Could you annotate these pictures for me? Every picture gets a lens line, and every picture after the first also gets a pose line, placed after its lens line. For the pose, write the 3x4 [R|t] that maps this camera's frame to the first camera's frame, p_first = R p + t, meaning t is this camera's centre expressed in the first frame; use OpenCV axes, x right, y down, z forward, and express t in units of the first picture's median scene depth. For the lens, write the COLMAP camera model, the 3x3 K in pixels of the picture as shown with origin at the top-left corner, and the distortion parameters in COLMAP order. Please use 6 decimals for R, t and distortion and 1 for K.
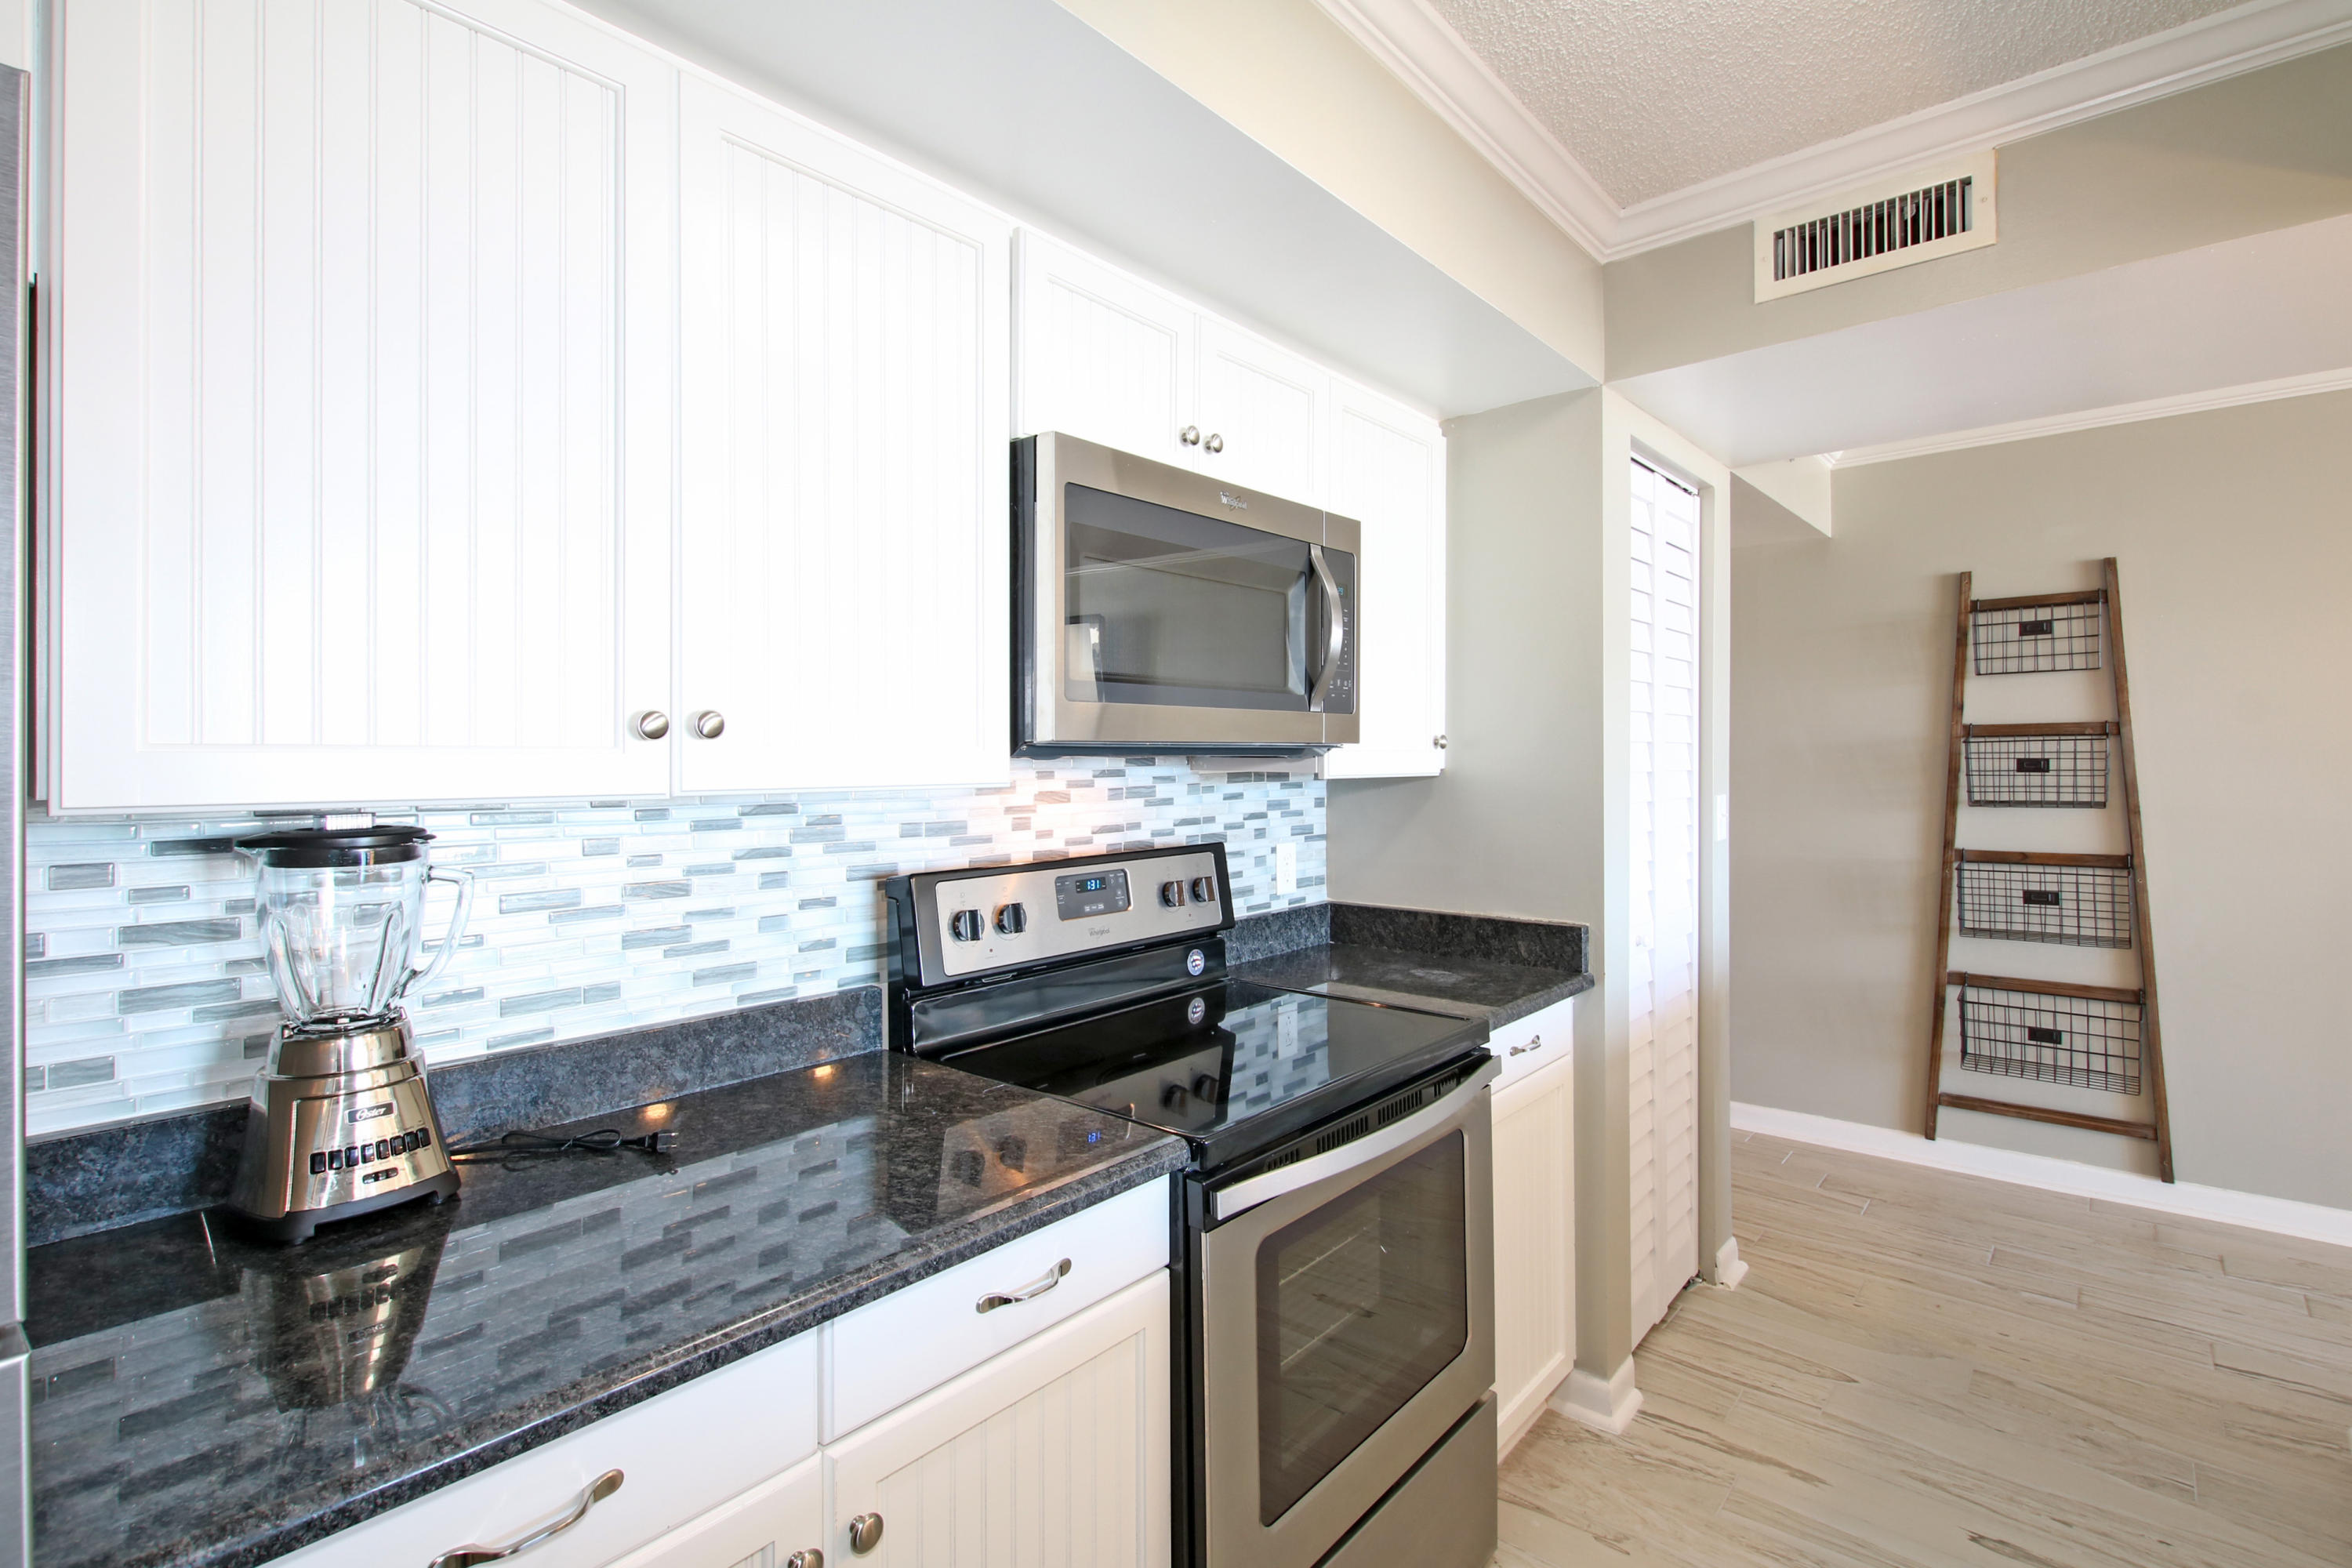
lens RADIAL K [[1088.7, 0, 1158.7], [0, 1088.7, 767.2], [0, 0, 1]] dist [0.003111, 0.000126]
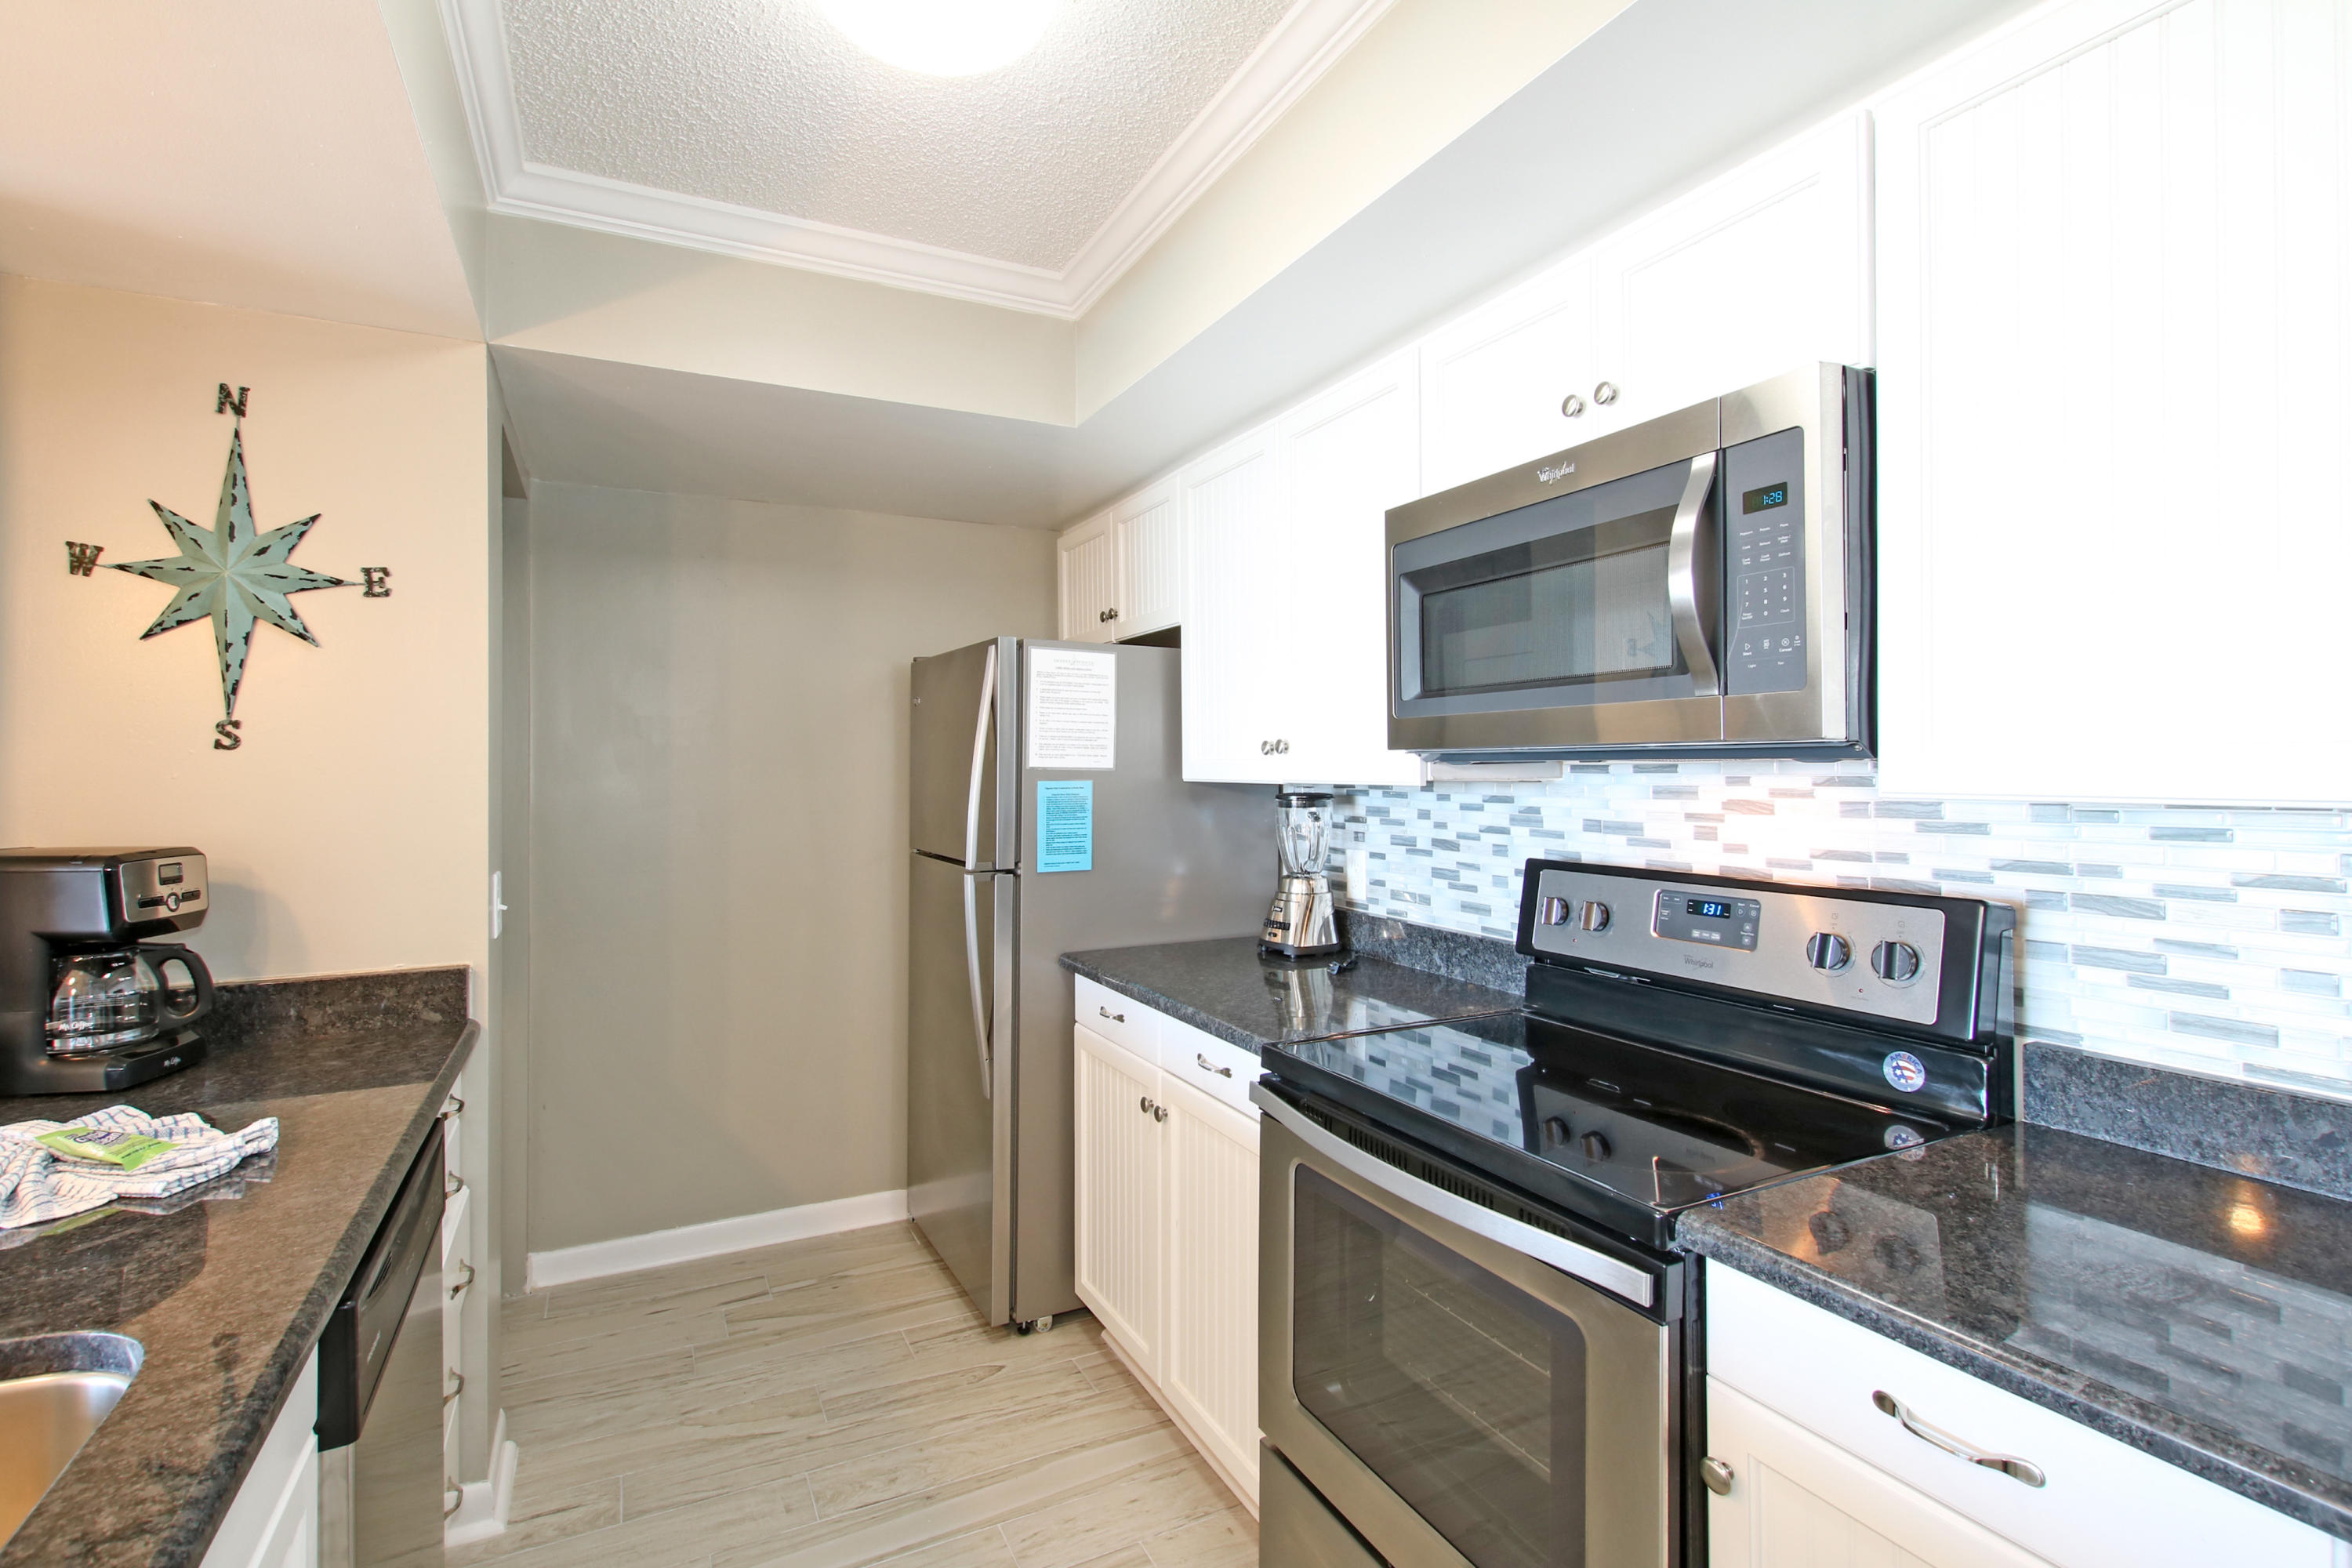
lens RADIAL K [[1088.7, 0, 1158.7], [0, 1088.7, 767.2], [0, 0, 1]] dist [0.003111, 0.000126]
pose [[-0.364634, 0.014237, -0.931042, 0.890662], [0.006488, 0.999898, 0.012749, -0.018160], [0.931128, -0.001392, -0.364689, 0.900219]]
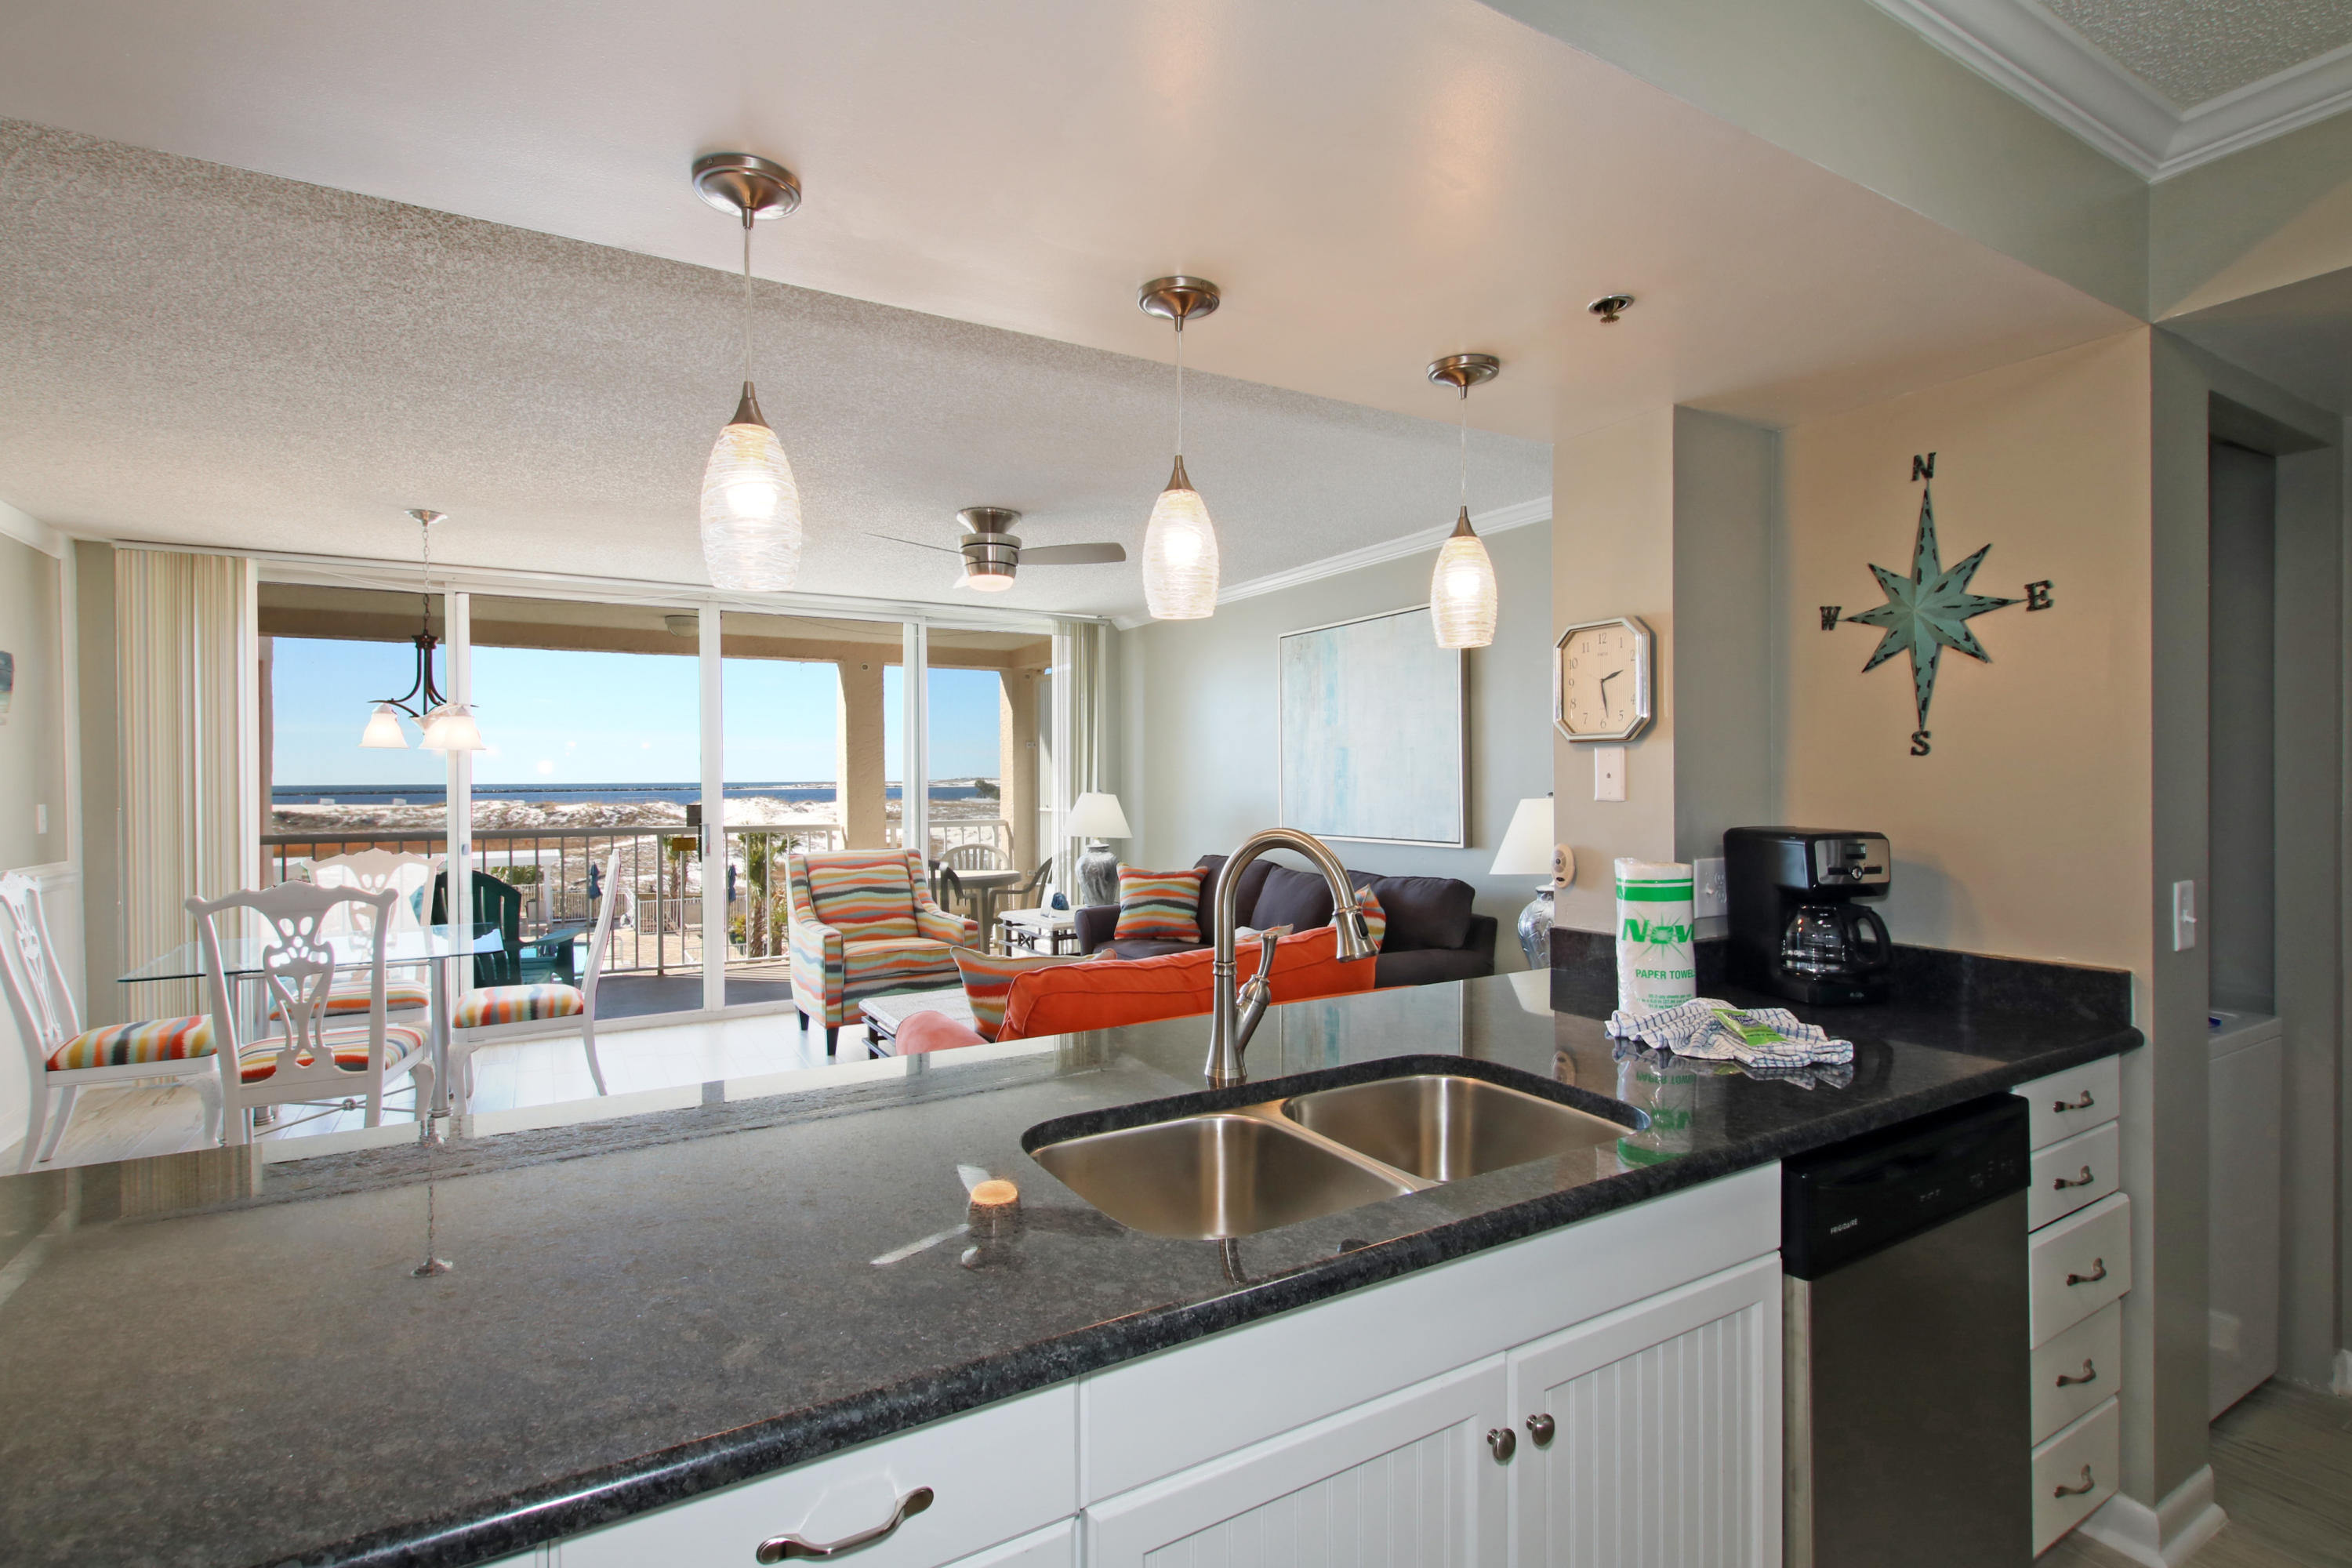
lens RADIAL K [[1089.7, 0, 1176.0], [0, 1089.7, 784.0], [0, 0, 1]] dist [0.000795, 0.000053]
pose [[-0.952362, 0.016027, 0.304548, 0.709399], [0.018320, 0.999821, 0.004673, -0.016121], [-0.304419, 0.010030, -0.952485, 1.132167]]
